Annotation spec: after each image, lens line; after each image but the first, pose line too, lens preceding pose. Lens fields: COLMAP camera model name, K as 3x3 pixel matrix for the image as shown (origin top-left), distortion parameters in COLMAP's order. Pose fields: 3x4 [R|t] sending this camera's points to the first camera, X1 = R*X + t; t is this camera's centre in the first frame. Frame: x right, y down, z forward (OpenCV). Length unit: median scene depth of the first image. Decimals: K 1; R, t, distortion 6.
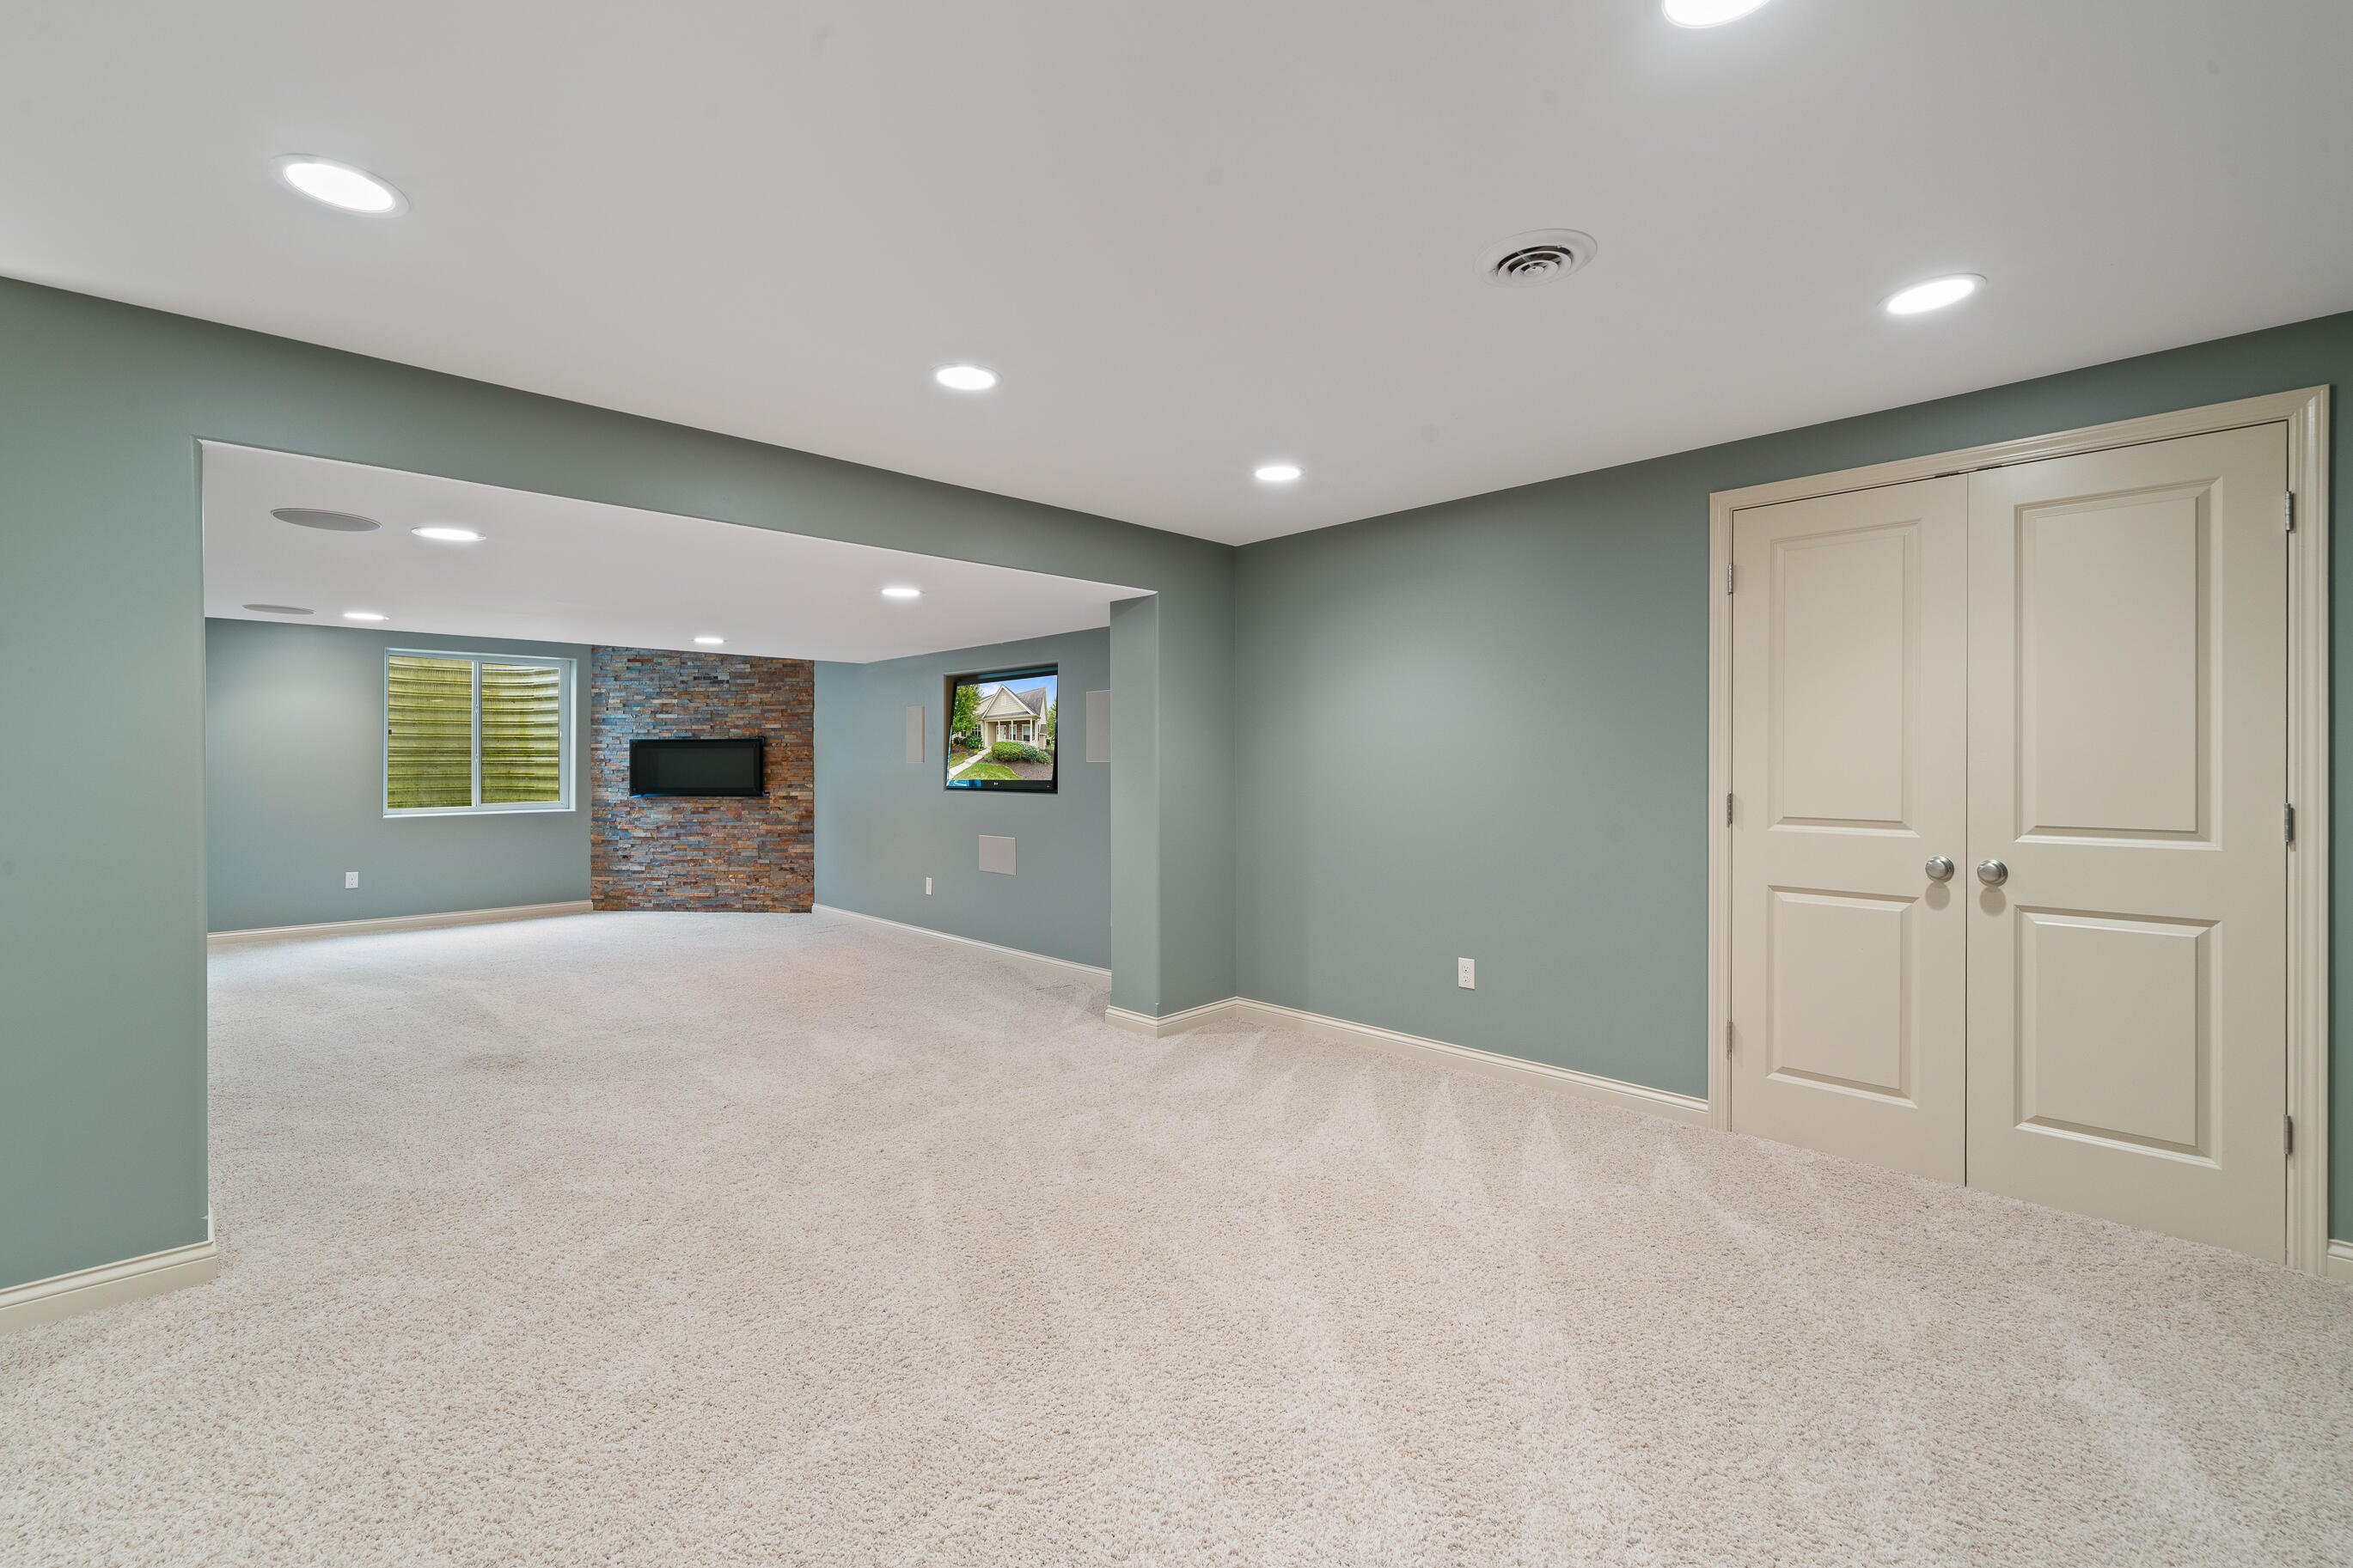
lens RADIAL K [[1030.7, 0, 1183.8], [0, 1030.7, 767.4], [0, 0, 1]] dist [-0.004940, 0.000799]
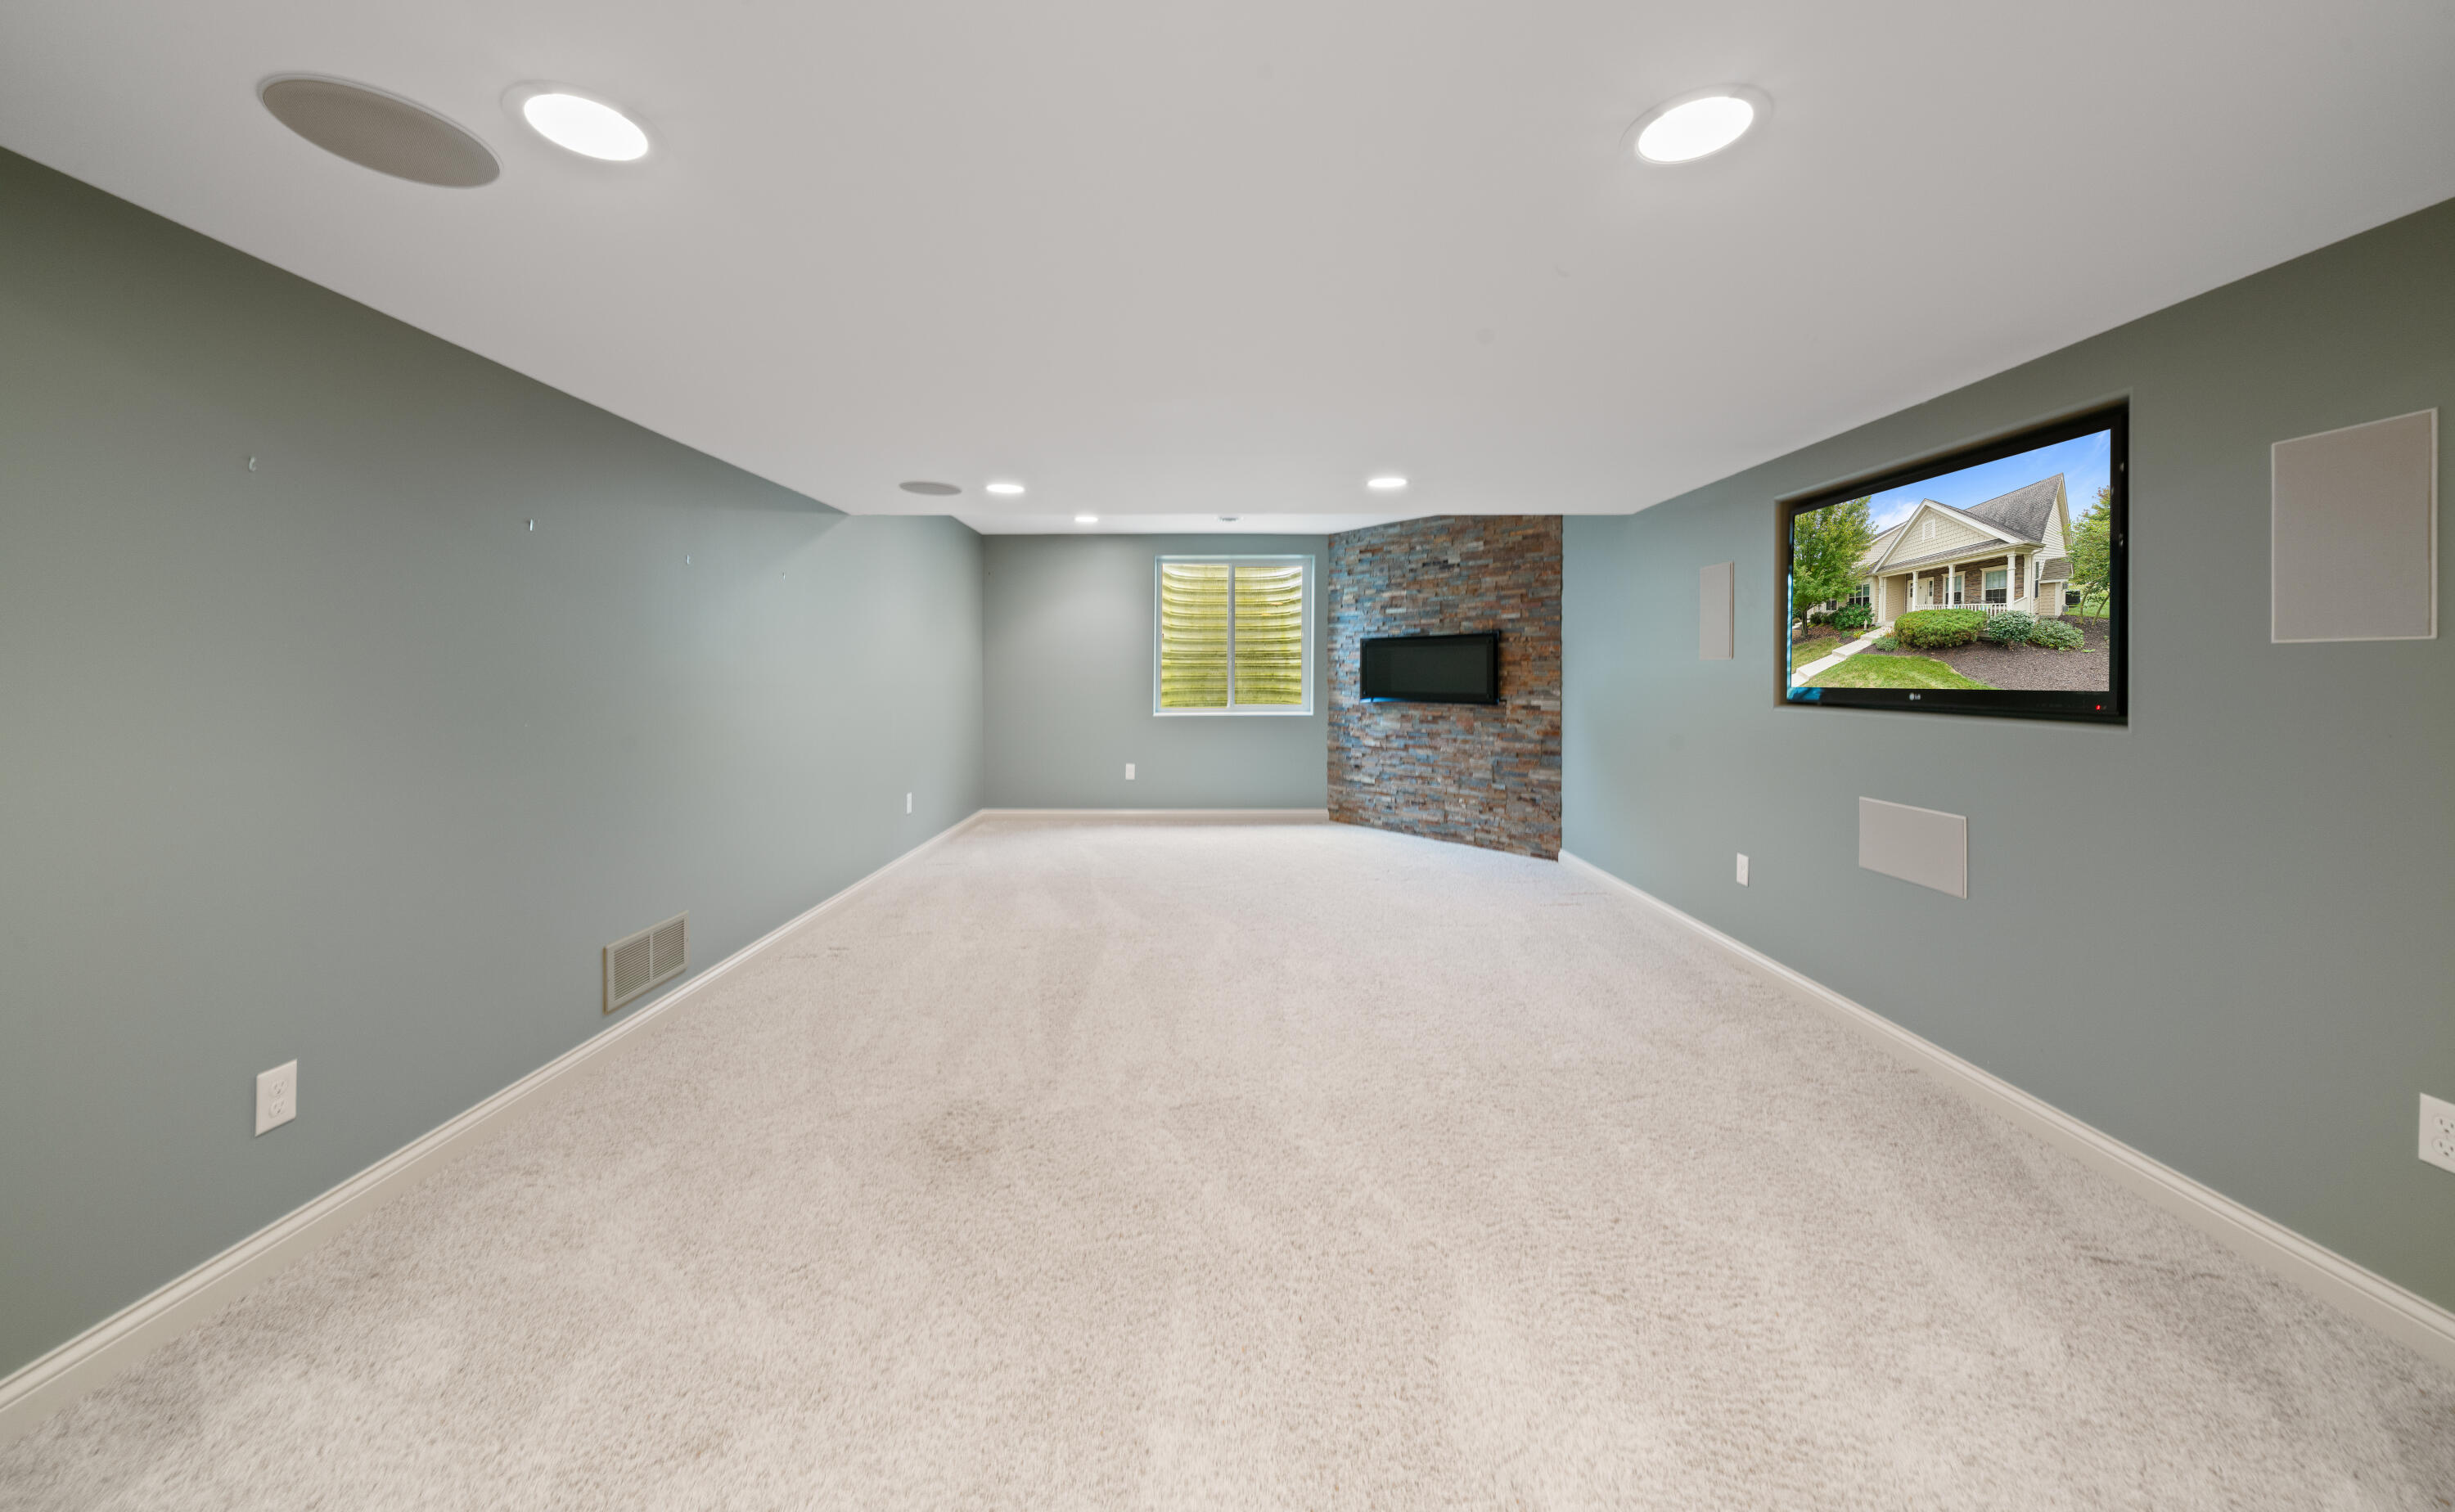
lens RADIAL K [[857.9, 0, 1210.6], [0, 857.9, 674.4], [0, 0, 1]] dist [-0.002532, -0.000081]
pose [[0.713402, 0.002448, -0.700750, -0.102051], [-0.002832, 0.999996, 0.000611, 0.004732], [0.700749, 0.001548, 0.713406, 0.369421]]
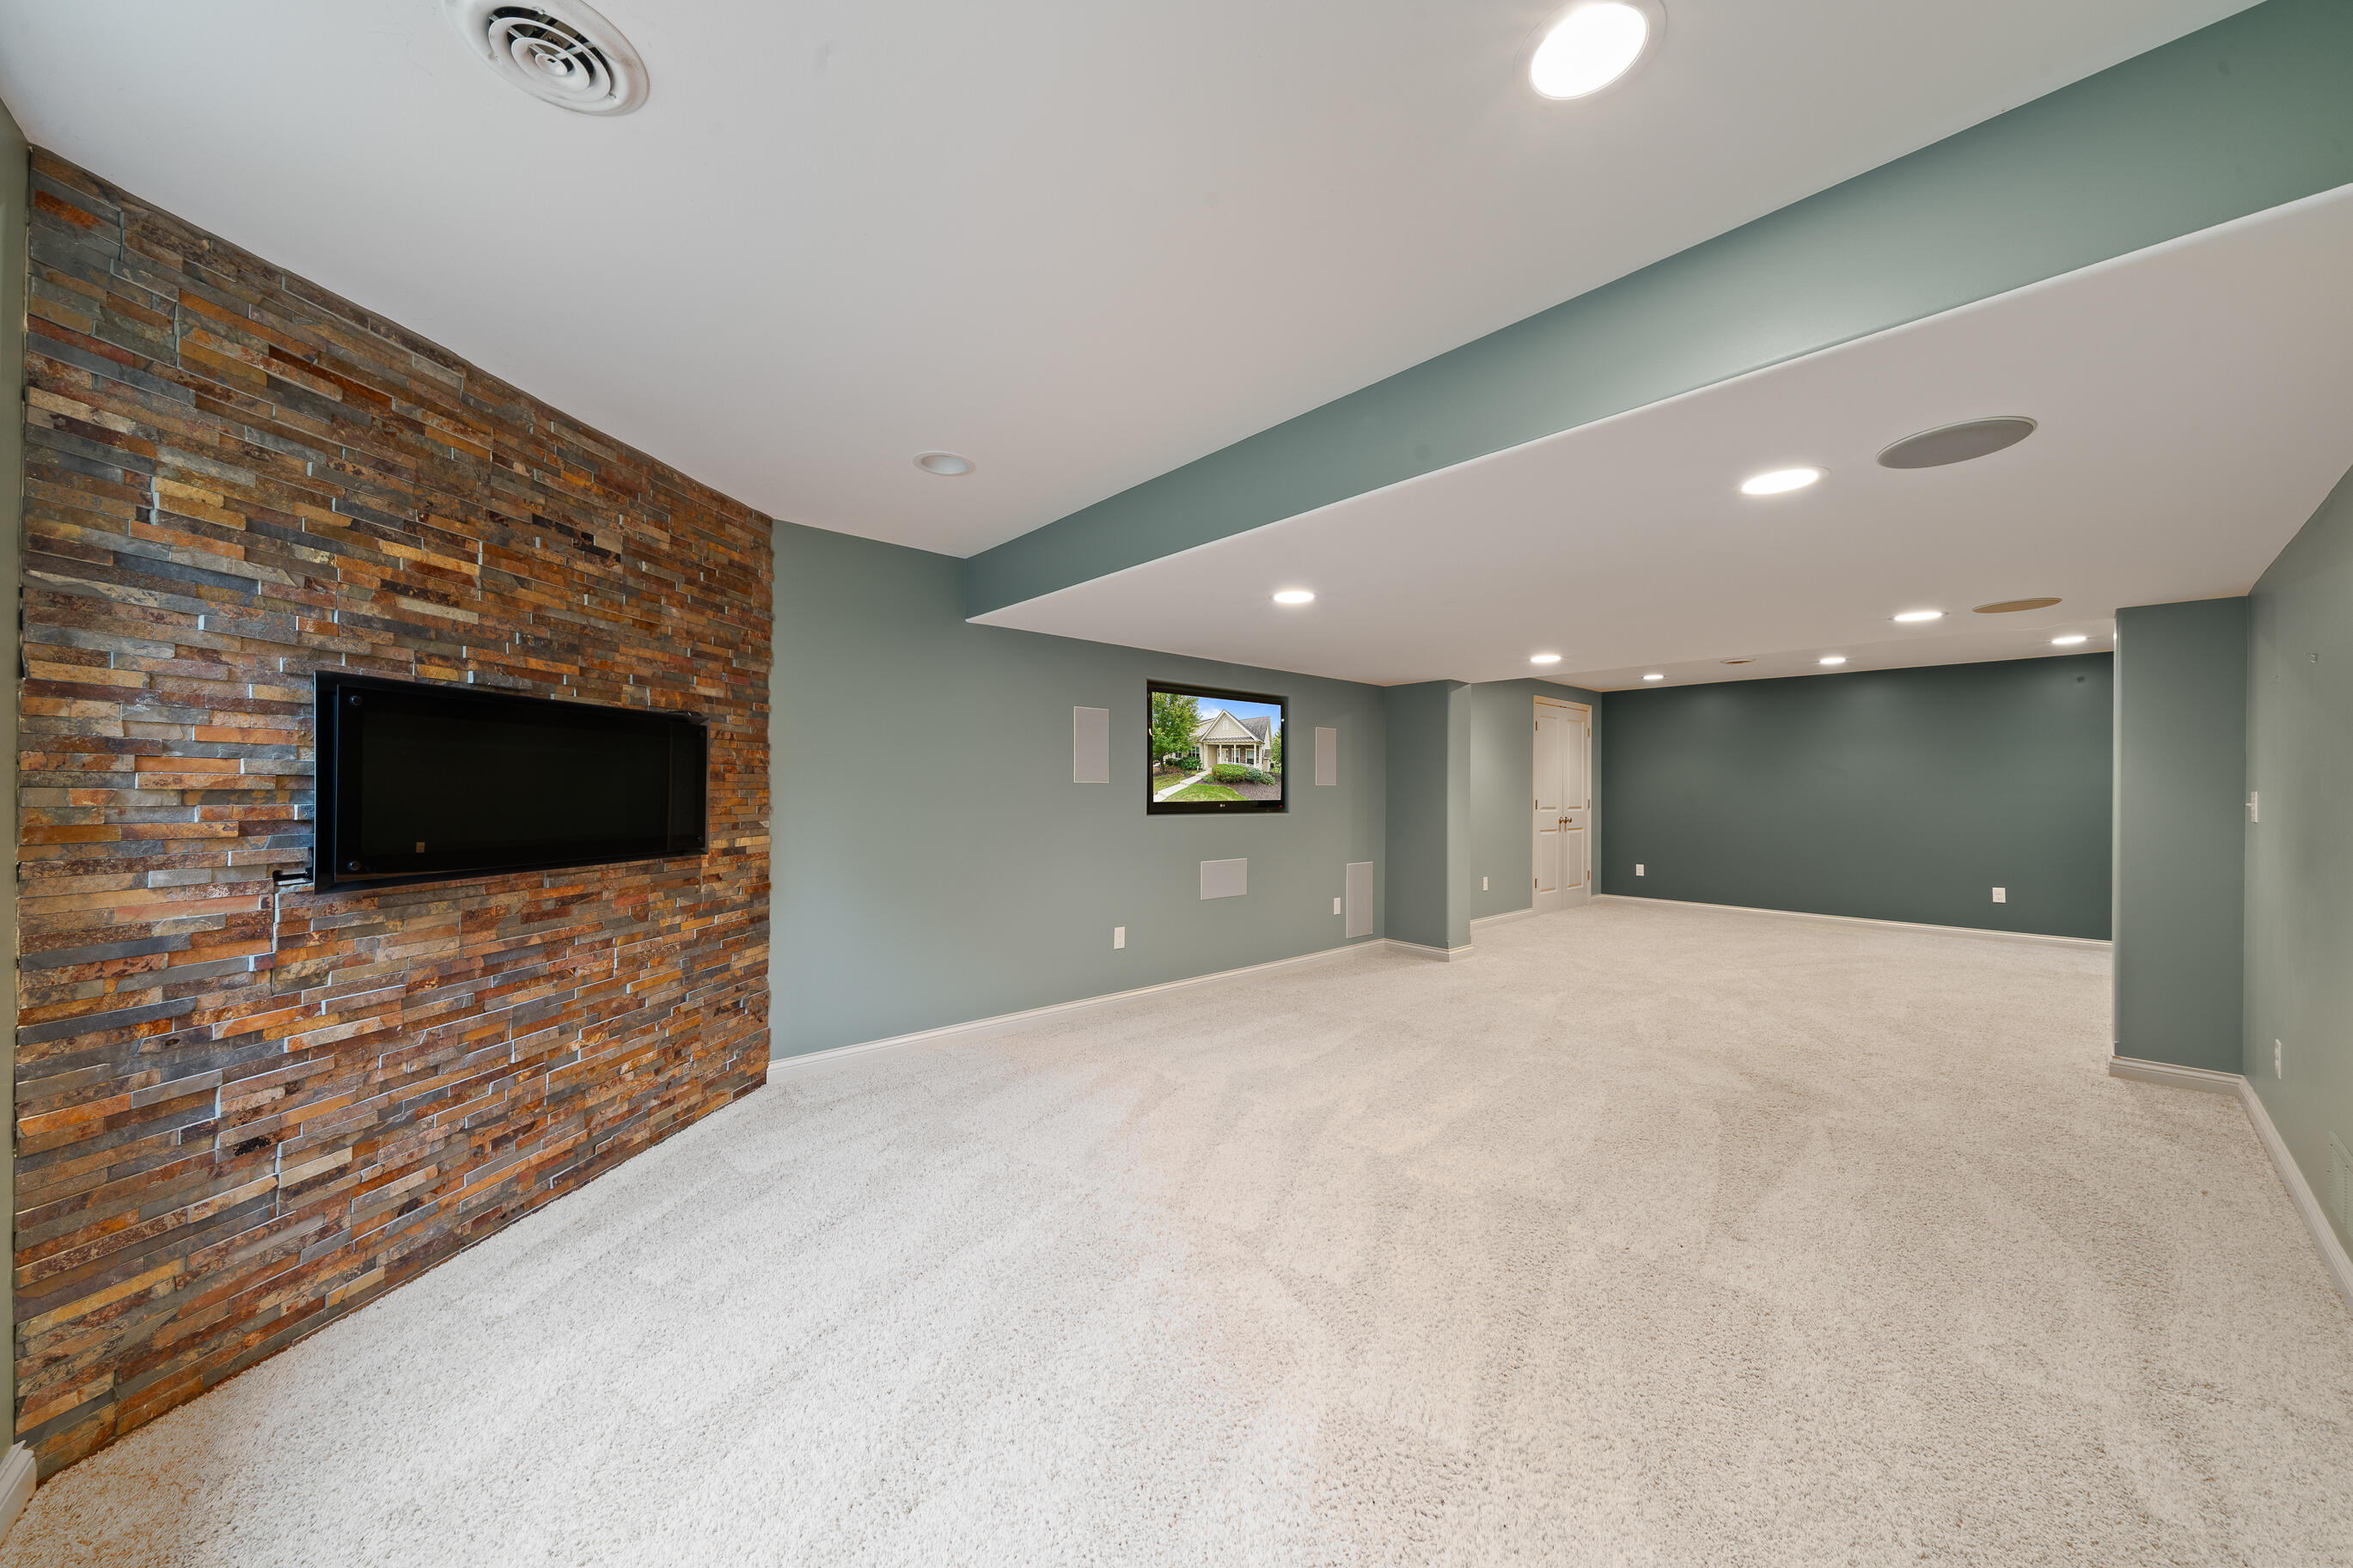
lens RADIAL K [[842.0, 0, 1178.2], [0, 842.0, 787.5], [0, 0, 1]] dist [0.000229, -0.000156]
pose [[0.016688, 0.005585, 0.999845, -0.750629], [-0.003160, 0.999980, -0.005533, 0.002216], [-0.999856, -0.003067, 0.016705, 0.788558]]
